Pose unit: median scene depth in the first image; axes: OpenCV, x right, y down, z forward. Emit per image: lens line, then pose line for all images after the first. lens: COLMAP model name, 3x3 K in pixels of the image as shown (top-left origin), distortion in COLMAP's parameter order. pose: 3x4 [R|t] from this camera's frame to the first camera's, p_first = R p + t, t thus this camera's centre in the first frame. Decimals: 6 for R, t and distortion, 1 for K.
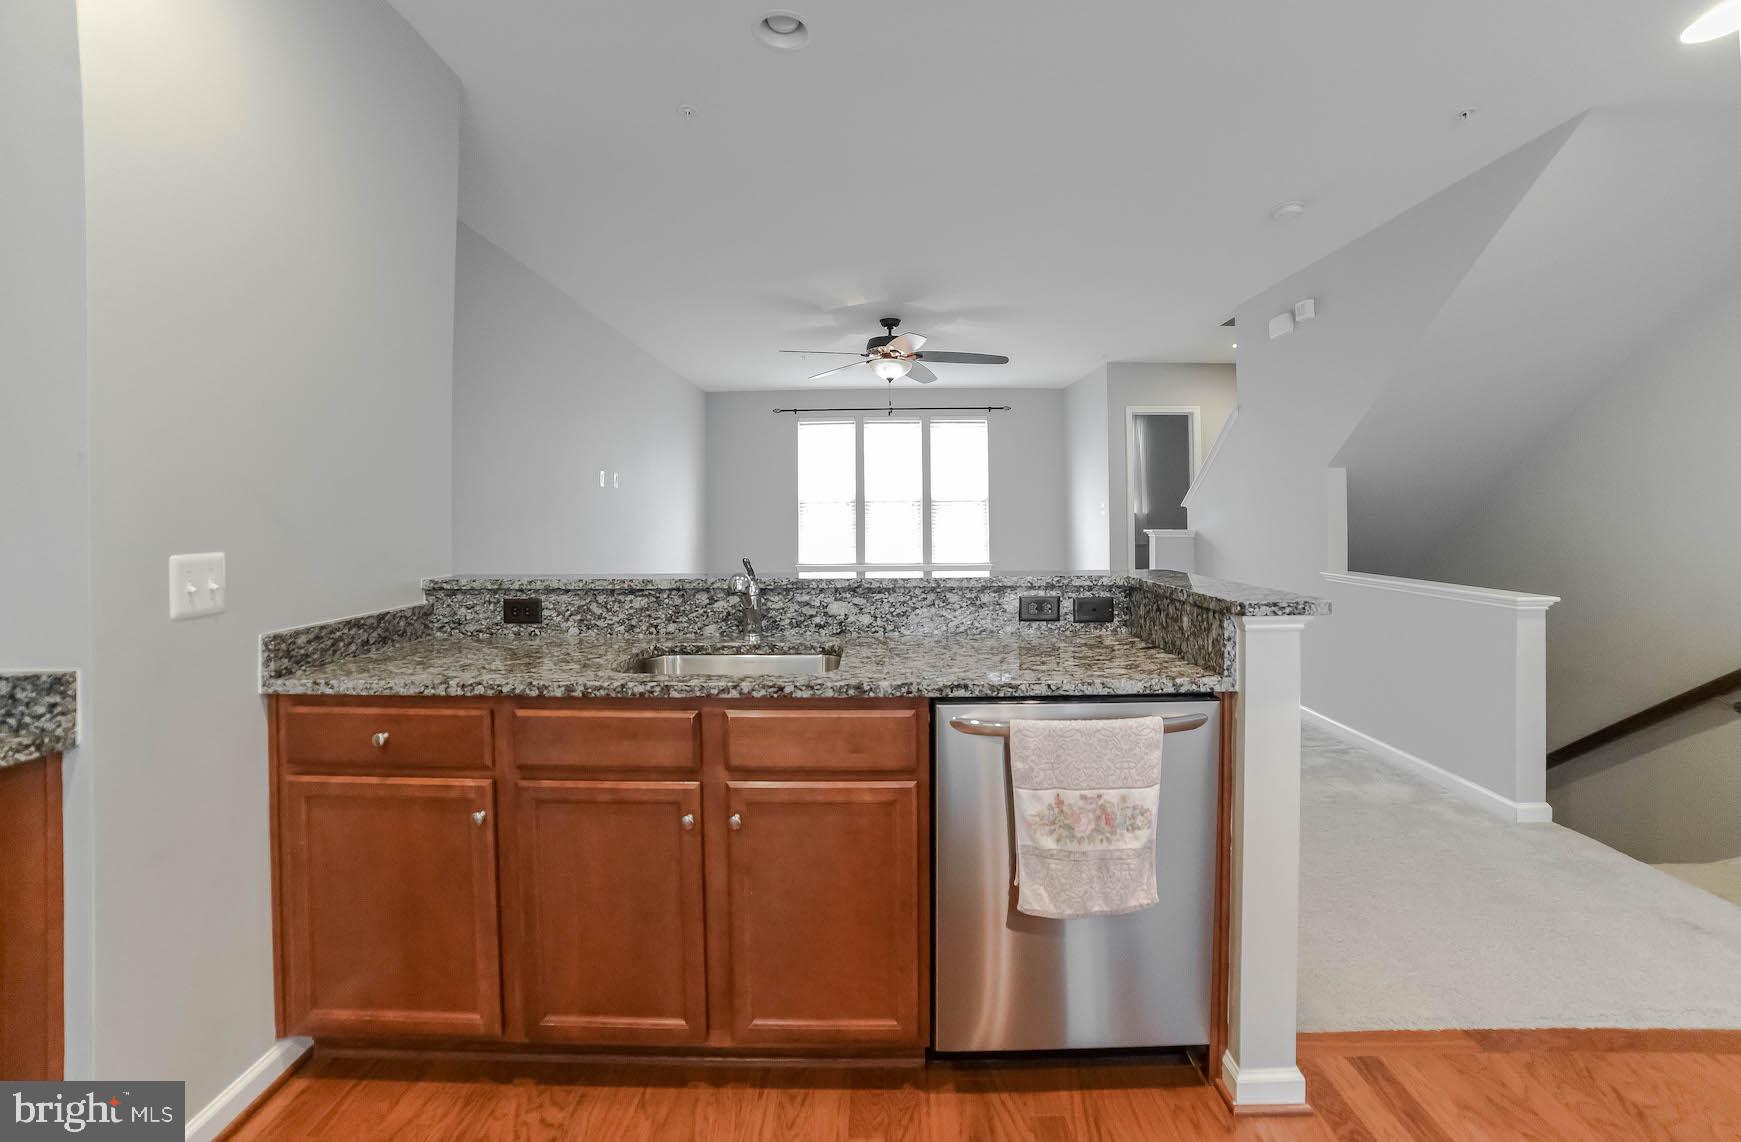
lens RADIAL K [[717.6, 0, 865.1], [0, 717.6, 516.0], [0, 0, 1]] dist [-0.064396, 0.000219]
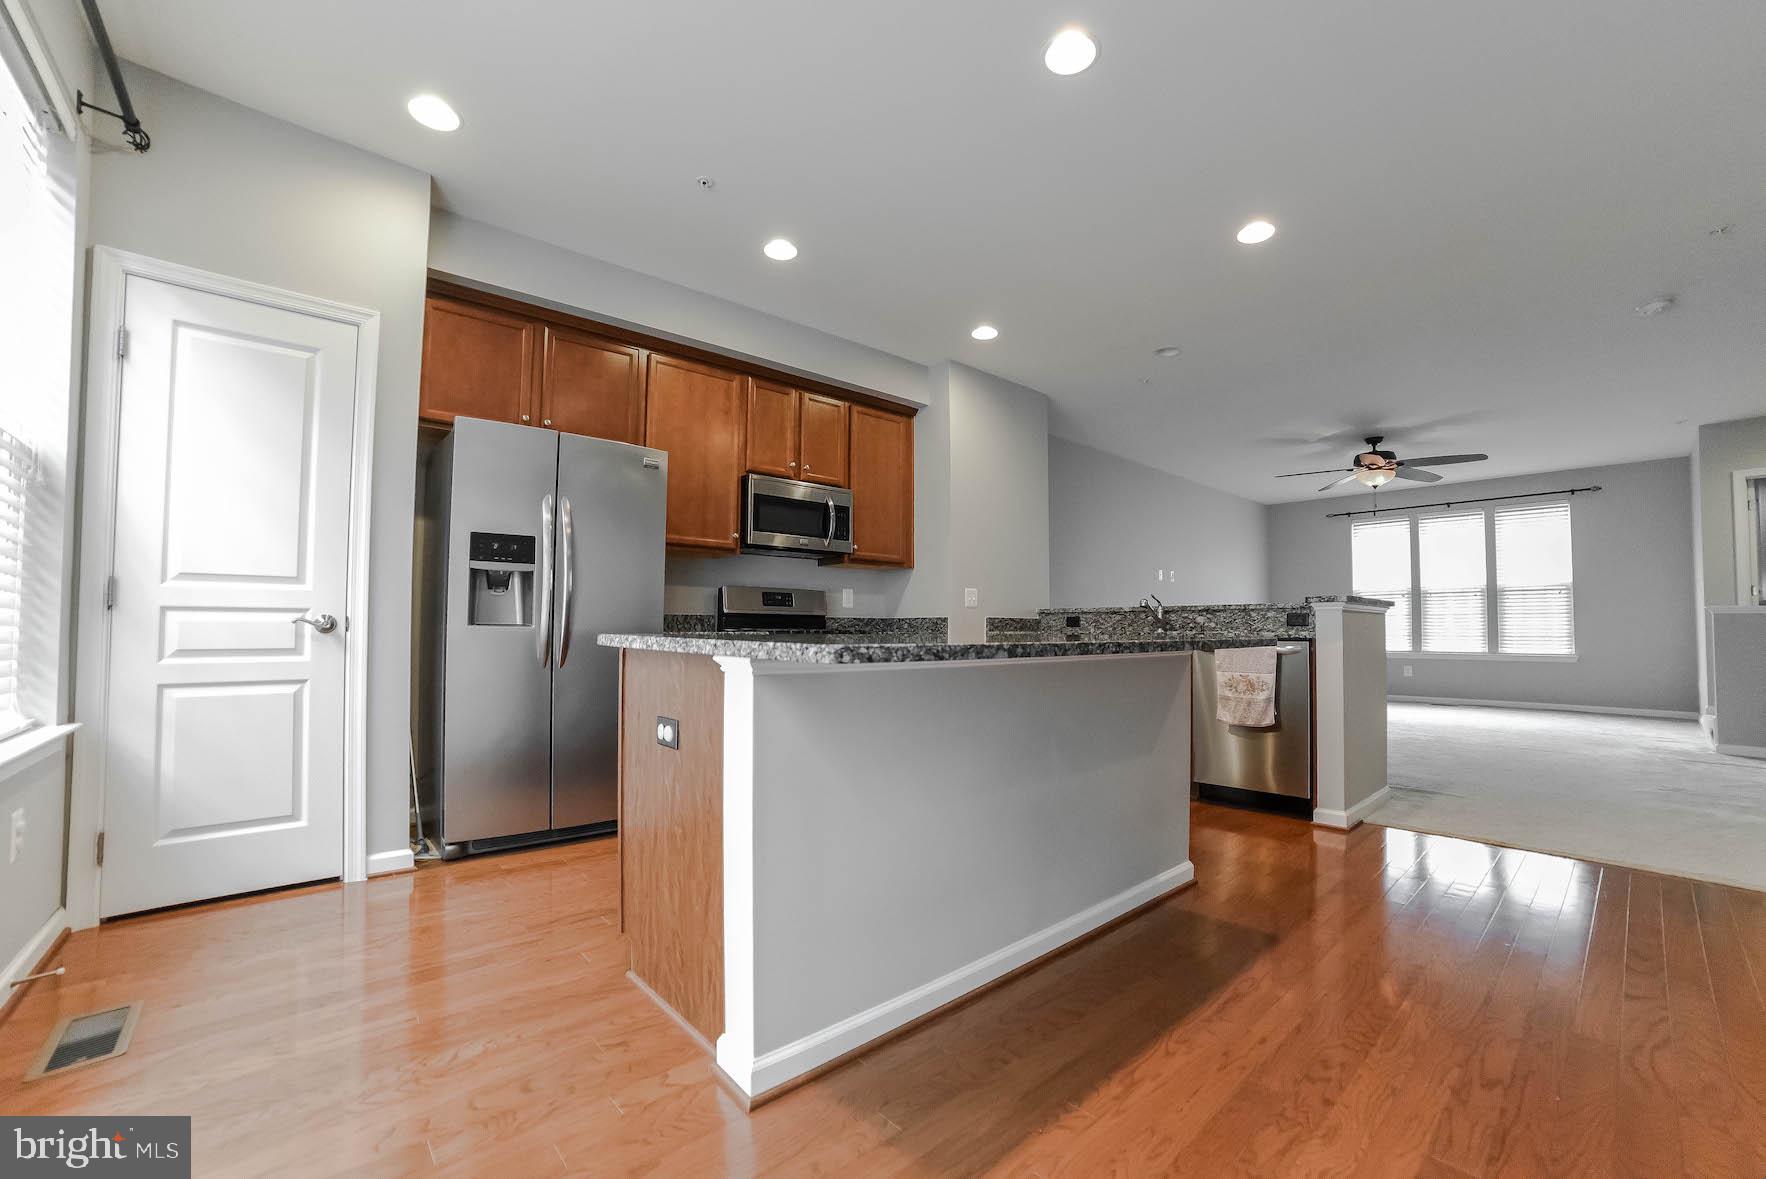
lens RADIAL K [[737.8, 0, 896.5], [0, 737.8, 590.0], [0, 0, 1]] dist [-0.050295, 0.015671]
pose [[0.681282, -0.026879, -0.731527, 0.946681], [-0.014839, 0.998613, -0.050513, 0.164963], [0.731871, 0.045268, 0.679938, -1.153785]]
